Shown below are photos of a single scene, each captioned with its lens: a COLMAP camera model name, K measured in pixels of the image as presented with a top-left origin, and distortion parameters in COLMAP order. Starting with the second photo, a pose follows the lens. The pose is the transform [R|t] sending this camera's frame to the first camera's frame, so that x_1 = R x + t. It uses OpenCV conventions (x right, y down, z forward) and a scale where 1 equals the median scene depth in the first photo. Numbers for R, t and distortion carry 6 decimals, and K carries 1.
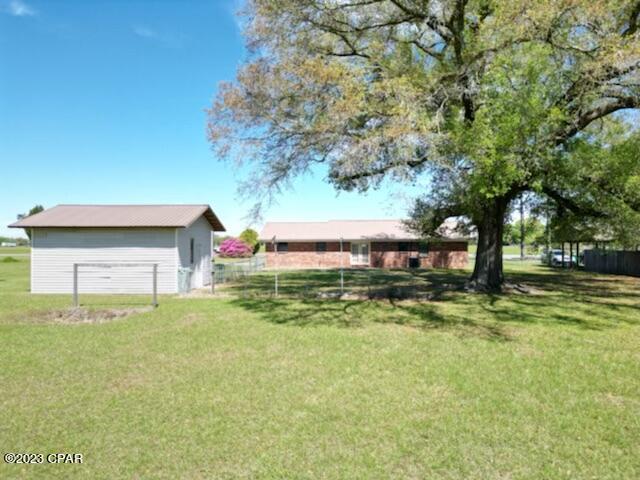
lens RADIAL K [[442.6, 0, 320.0], [0, 442.6, 240.0], [0, 0, 1]] dist [0.069023, -0.076758]
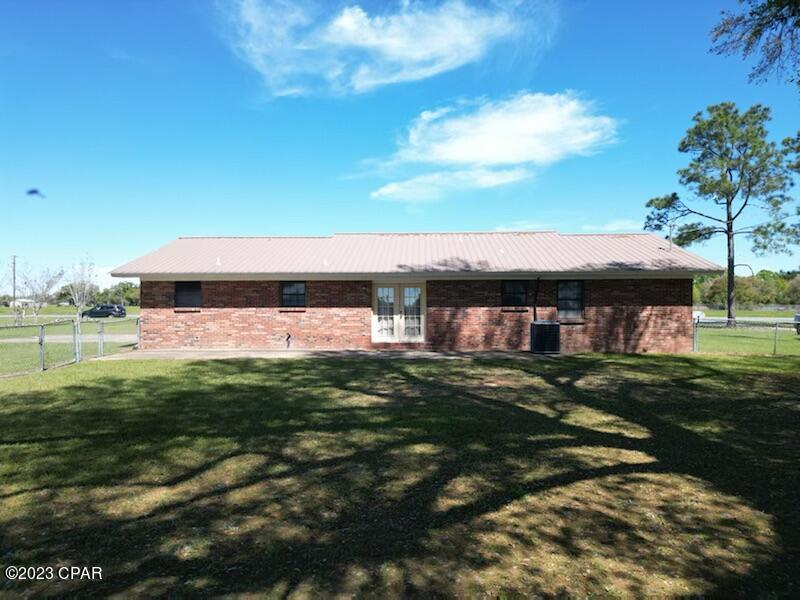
lens RADIAL K [[553.3, 0, 400.0], [0, 553.3, 300.0], [0, 0, 1]] dist [0.069023, -0.076758]
pose [[0.999998, 0.000713, 0.001821, 0.093926], [-0.000719, 0.999993, 0.003661, 0.018707], [-0.001818, -0.003662, 0.999992, 0.538979]]
